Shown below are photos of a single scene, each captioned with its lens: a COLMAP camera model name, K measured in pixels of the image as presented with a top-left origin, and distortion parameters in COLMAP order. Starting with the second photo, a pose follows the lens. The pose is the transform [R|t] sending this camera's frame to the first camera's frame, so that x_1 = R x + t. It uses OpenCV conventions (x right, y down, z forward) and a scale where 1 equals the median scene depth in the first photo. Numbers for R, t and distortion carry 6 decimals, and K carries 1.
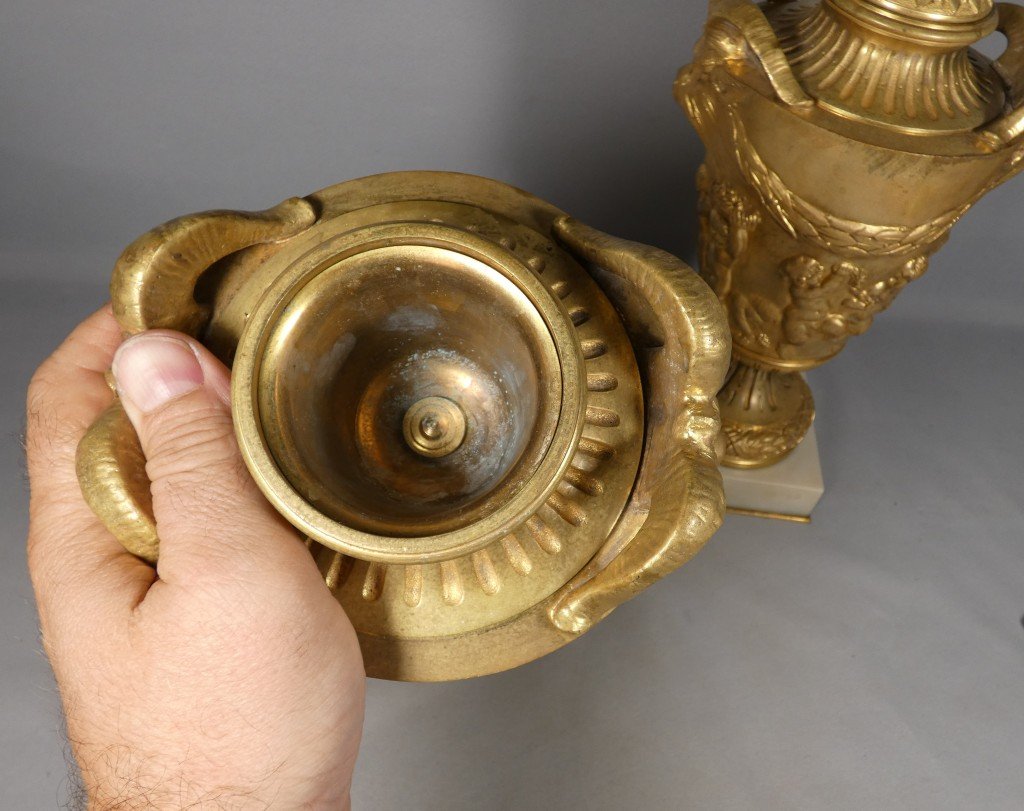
lens RADIAL K [[843.3, 0, 582.9], [0, 843.3, 427.7], [0, 0, 1]] dist [-0.009778, -0.010063]
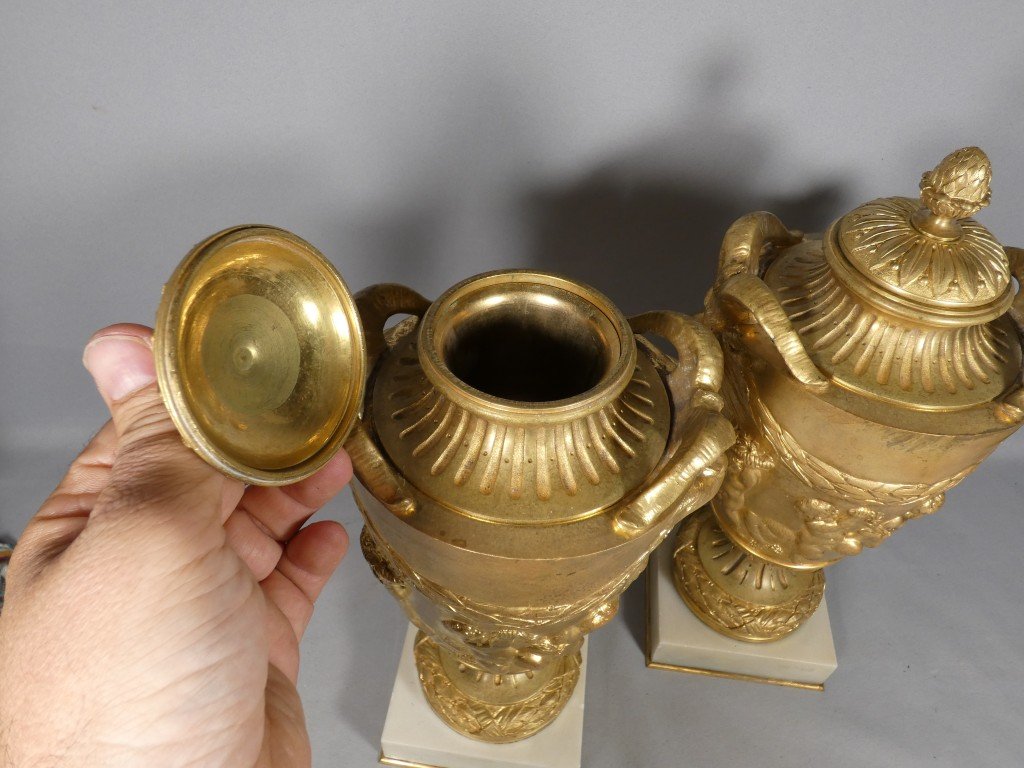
lens RADIAL K [[739.3, 0, 515.5], [0, 739.3, 380.5], [0, 0, 1]] dist [-0.009816, -0.010116]
pose [[0.994741, -0.013540, -0.101520, -0.011766], [0.006004, 0.997227, -0.074174, -0.297814], [0.102242, 0.073174, 0.992065, 0.067082]]
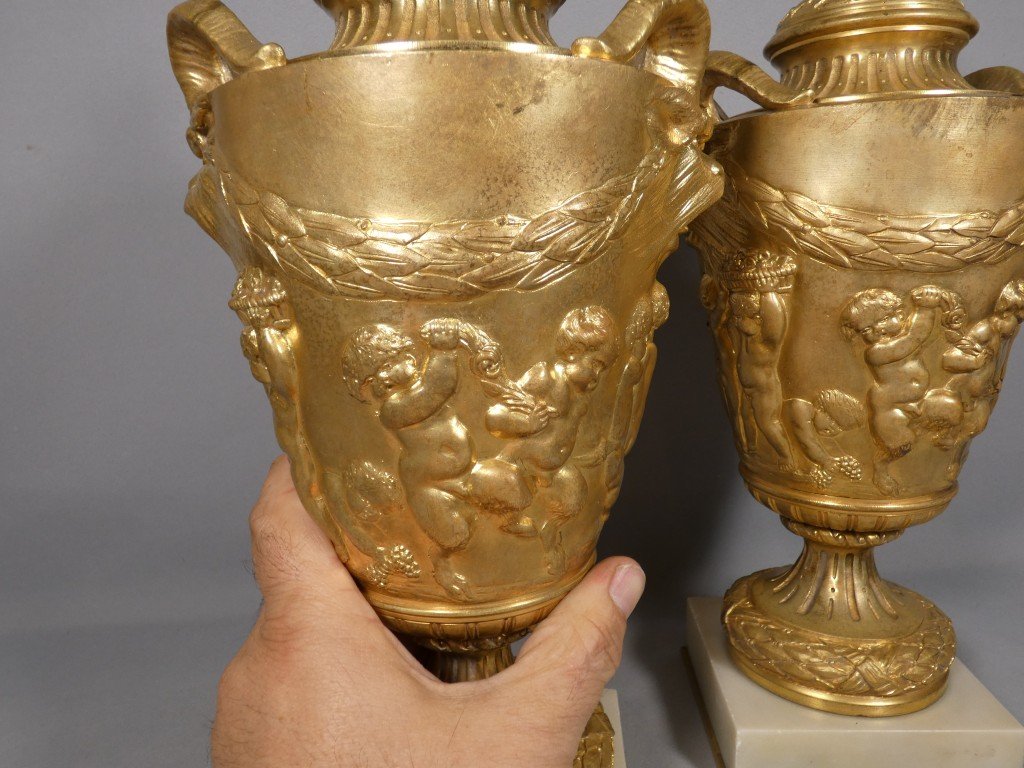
lens RADIAL K [[739.3, 0, 515.8], [0, 739.3, 378.1], [0, 0, 1]] dist [-0.009816, -0.010116]
pose [[0.985613, -0.166882, -0.026782, -0.049846], [0.112020, 0.763638, -0.635853, 0.255426], [0.126564, 0.623705, 0.771345, 0.517164]]
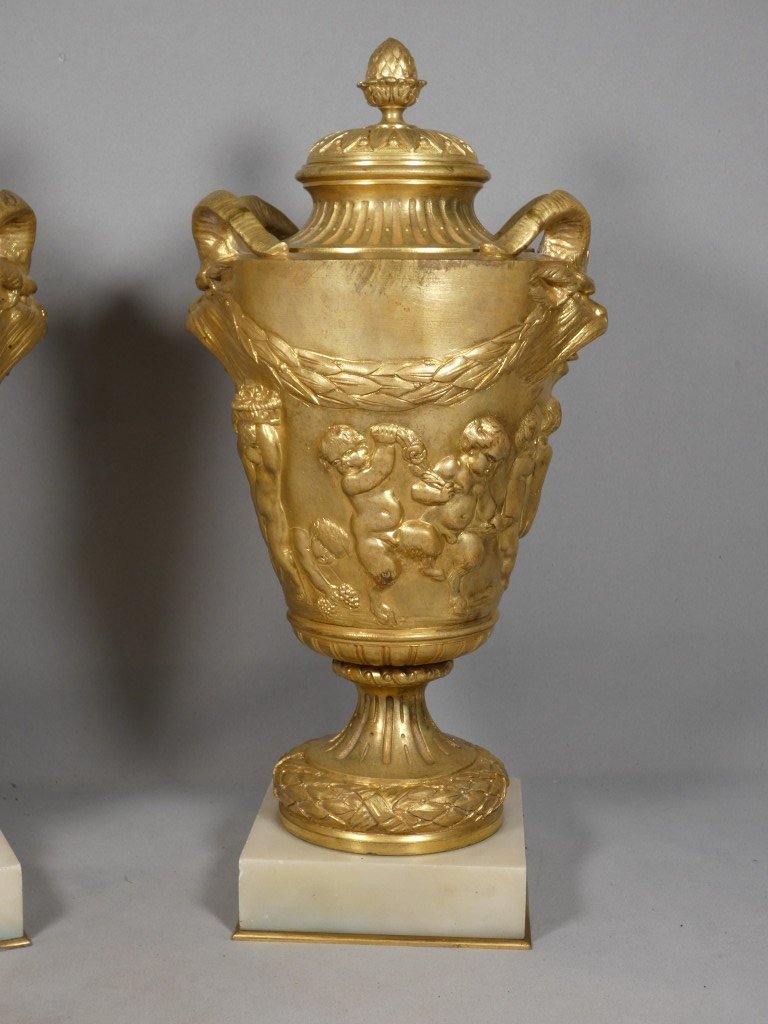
lens RADIAL K [[1562.7, 0, 385.5], [0, 1562.7, 512.9], [0, 0, 1]] dist [0.022850, 0.000000]
pose [[0.990523, -0.135139, -0.024519, 0.352736], [0.086388, 0.751797, -0.653712, 0.908071], [0.106776, 0.645399, 0.756346, -0.106606]]
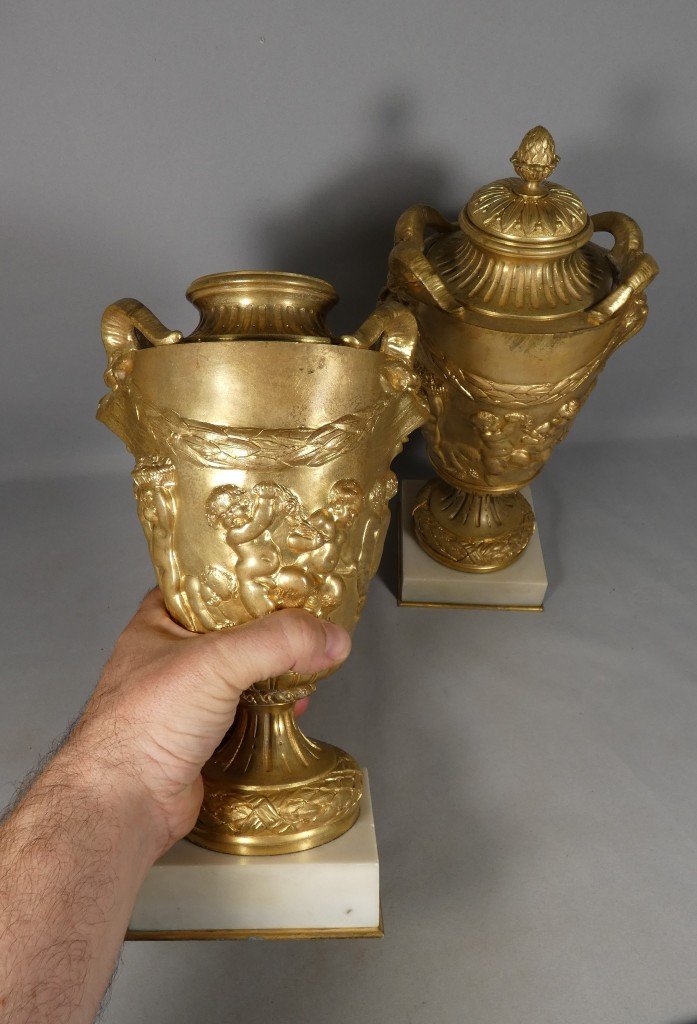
lens RADIAL K [[762.4, 0, 348.7], [0, 762.4, 502.1], [0, 0, 1]] dist [-0.004395, -0.007414]
pose [[0.990525, -0.108748, -0.083869, 0.141208], [0.101985, 0.991474, -0.081103, 0.021455], [0.091974, 0.071781, 0.993171, -0.252047]]
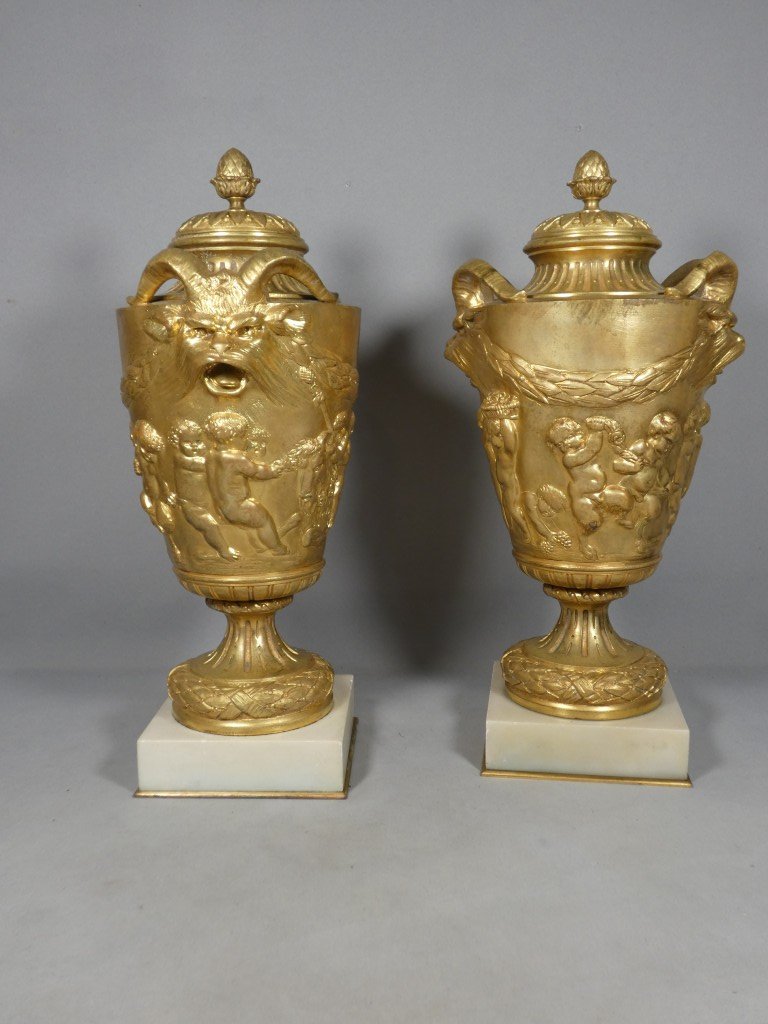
lens RADIAL K [[952.1, 0, 384.5], [0, 952.1, 516.3], [0, 0, 1]] dist [-0.015628, 0.000000]
pose [[0.983124, -0.136595, -0.121689, 0.171886], [0.024167, 0.756339, -0.653734, 0.798818], [0.181335, 0.639761, 0.746876, 0.049727]]
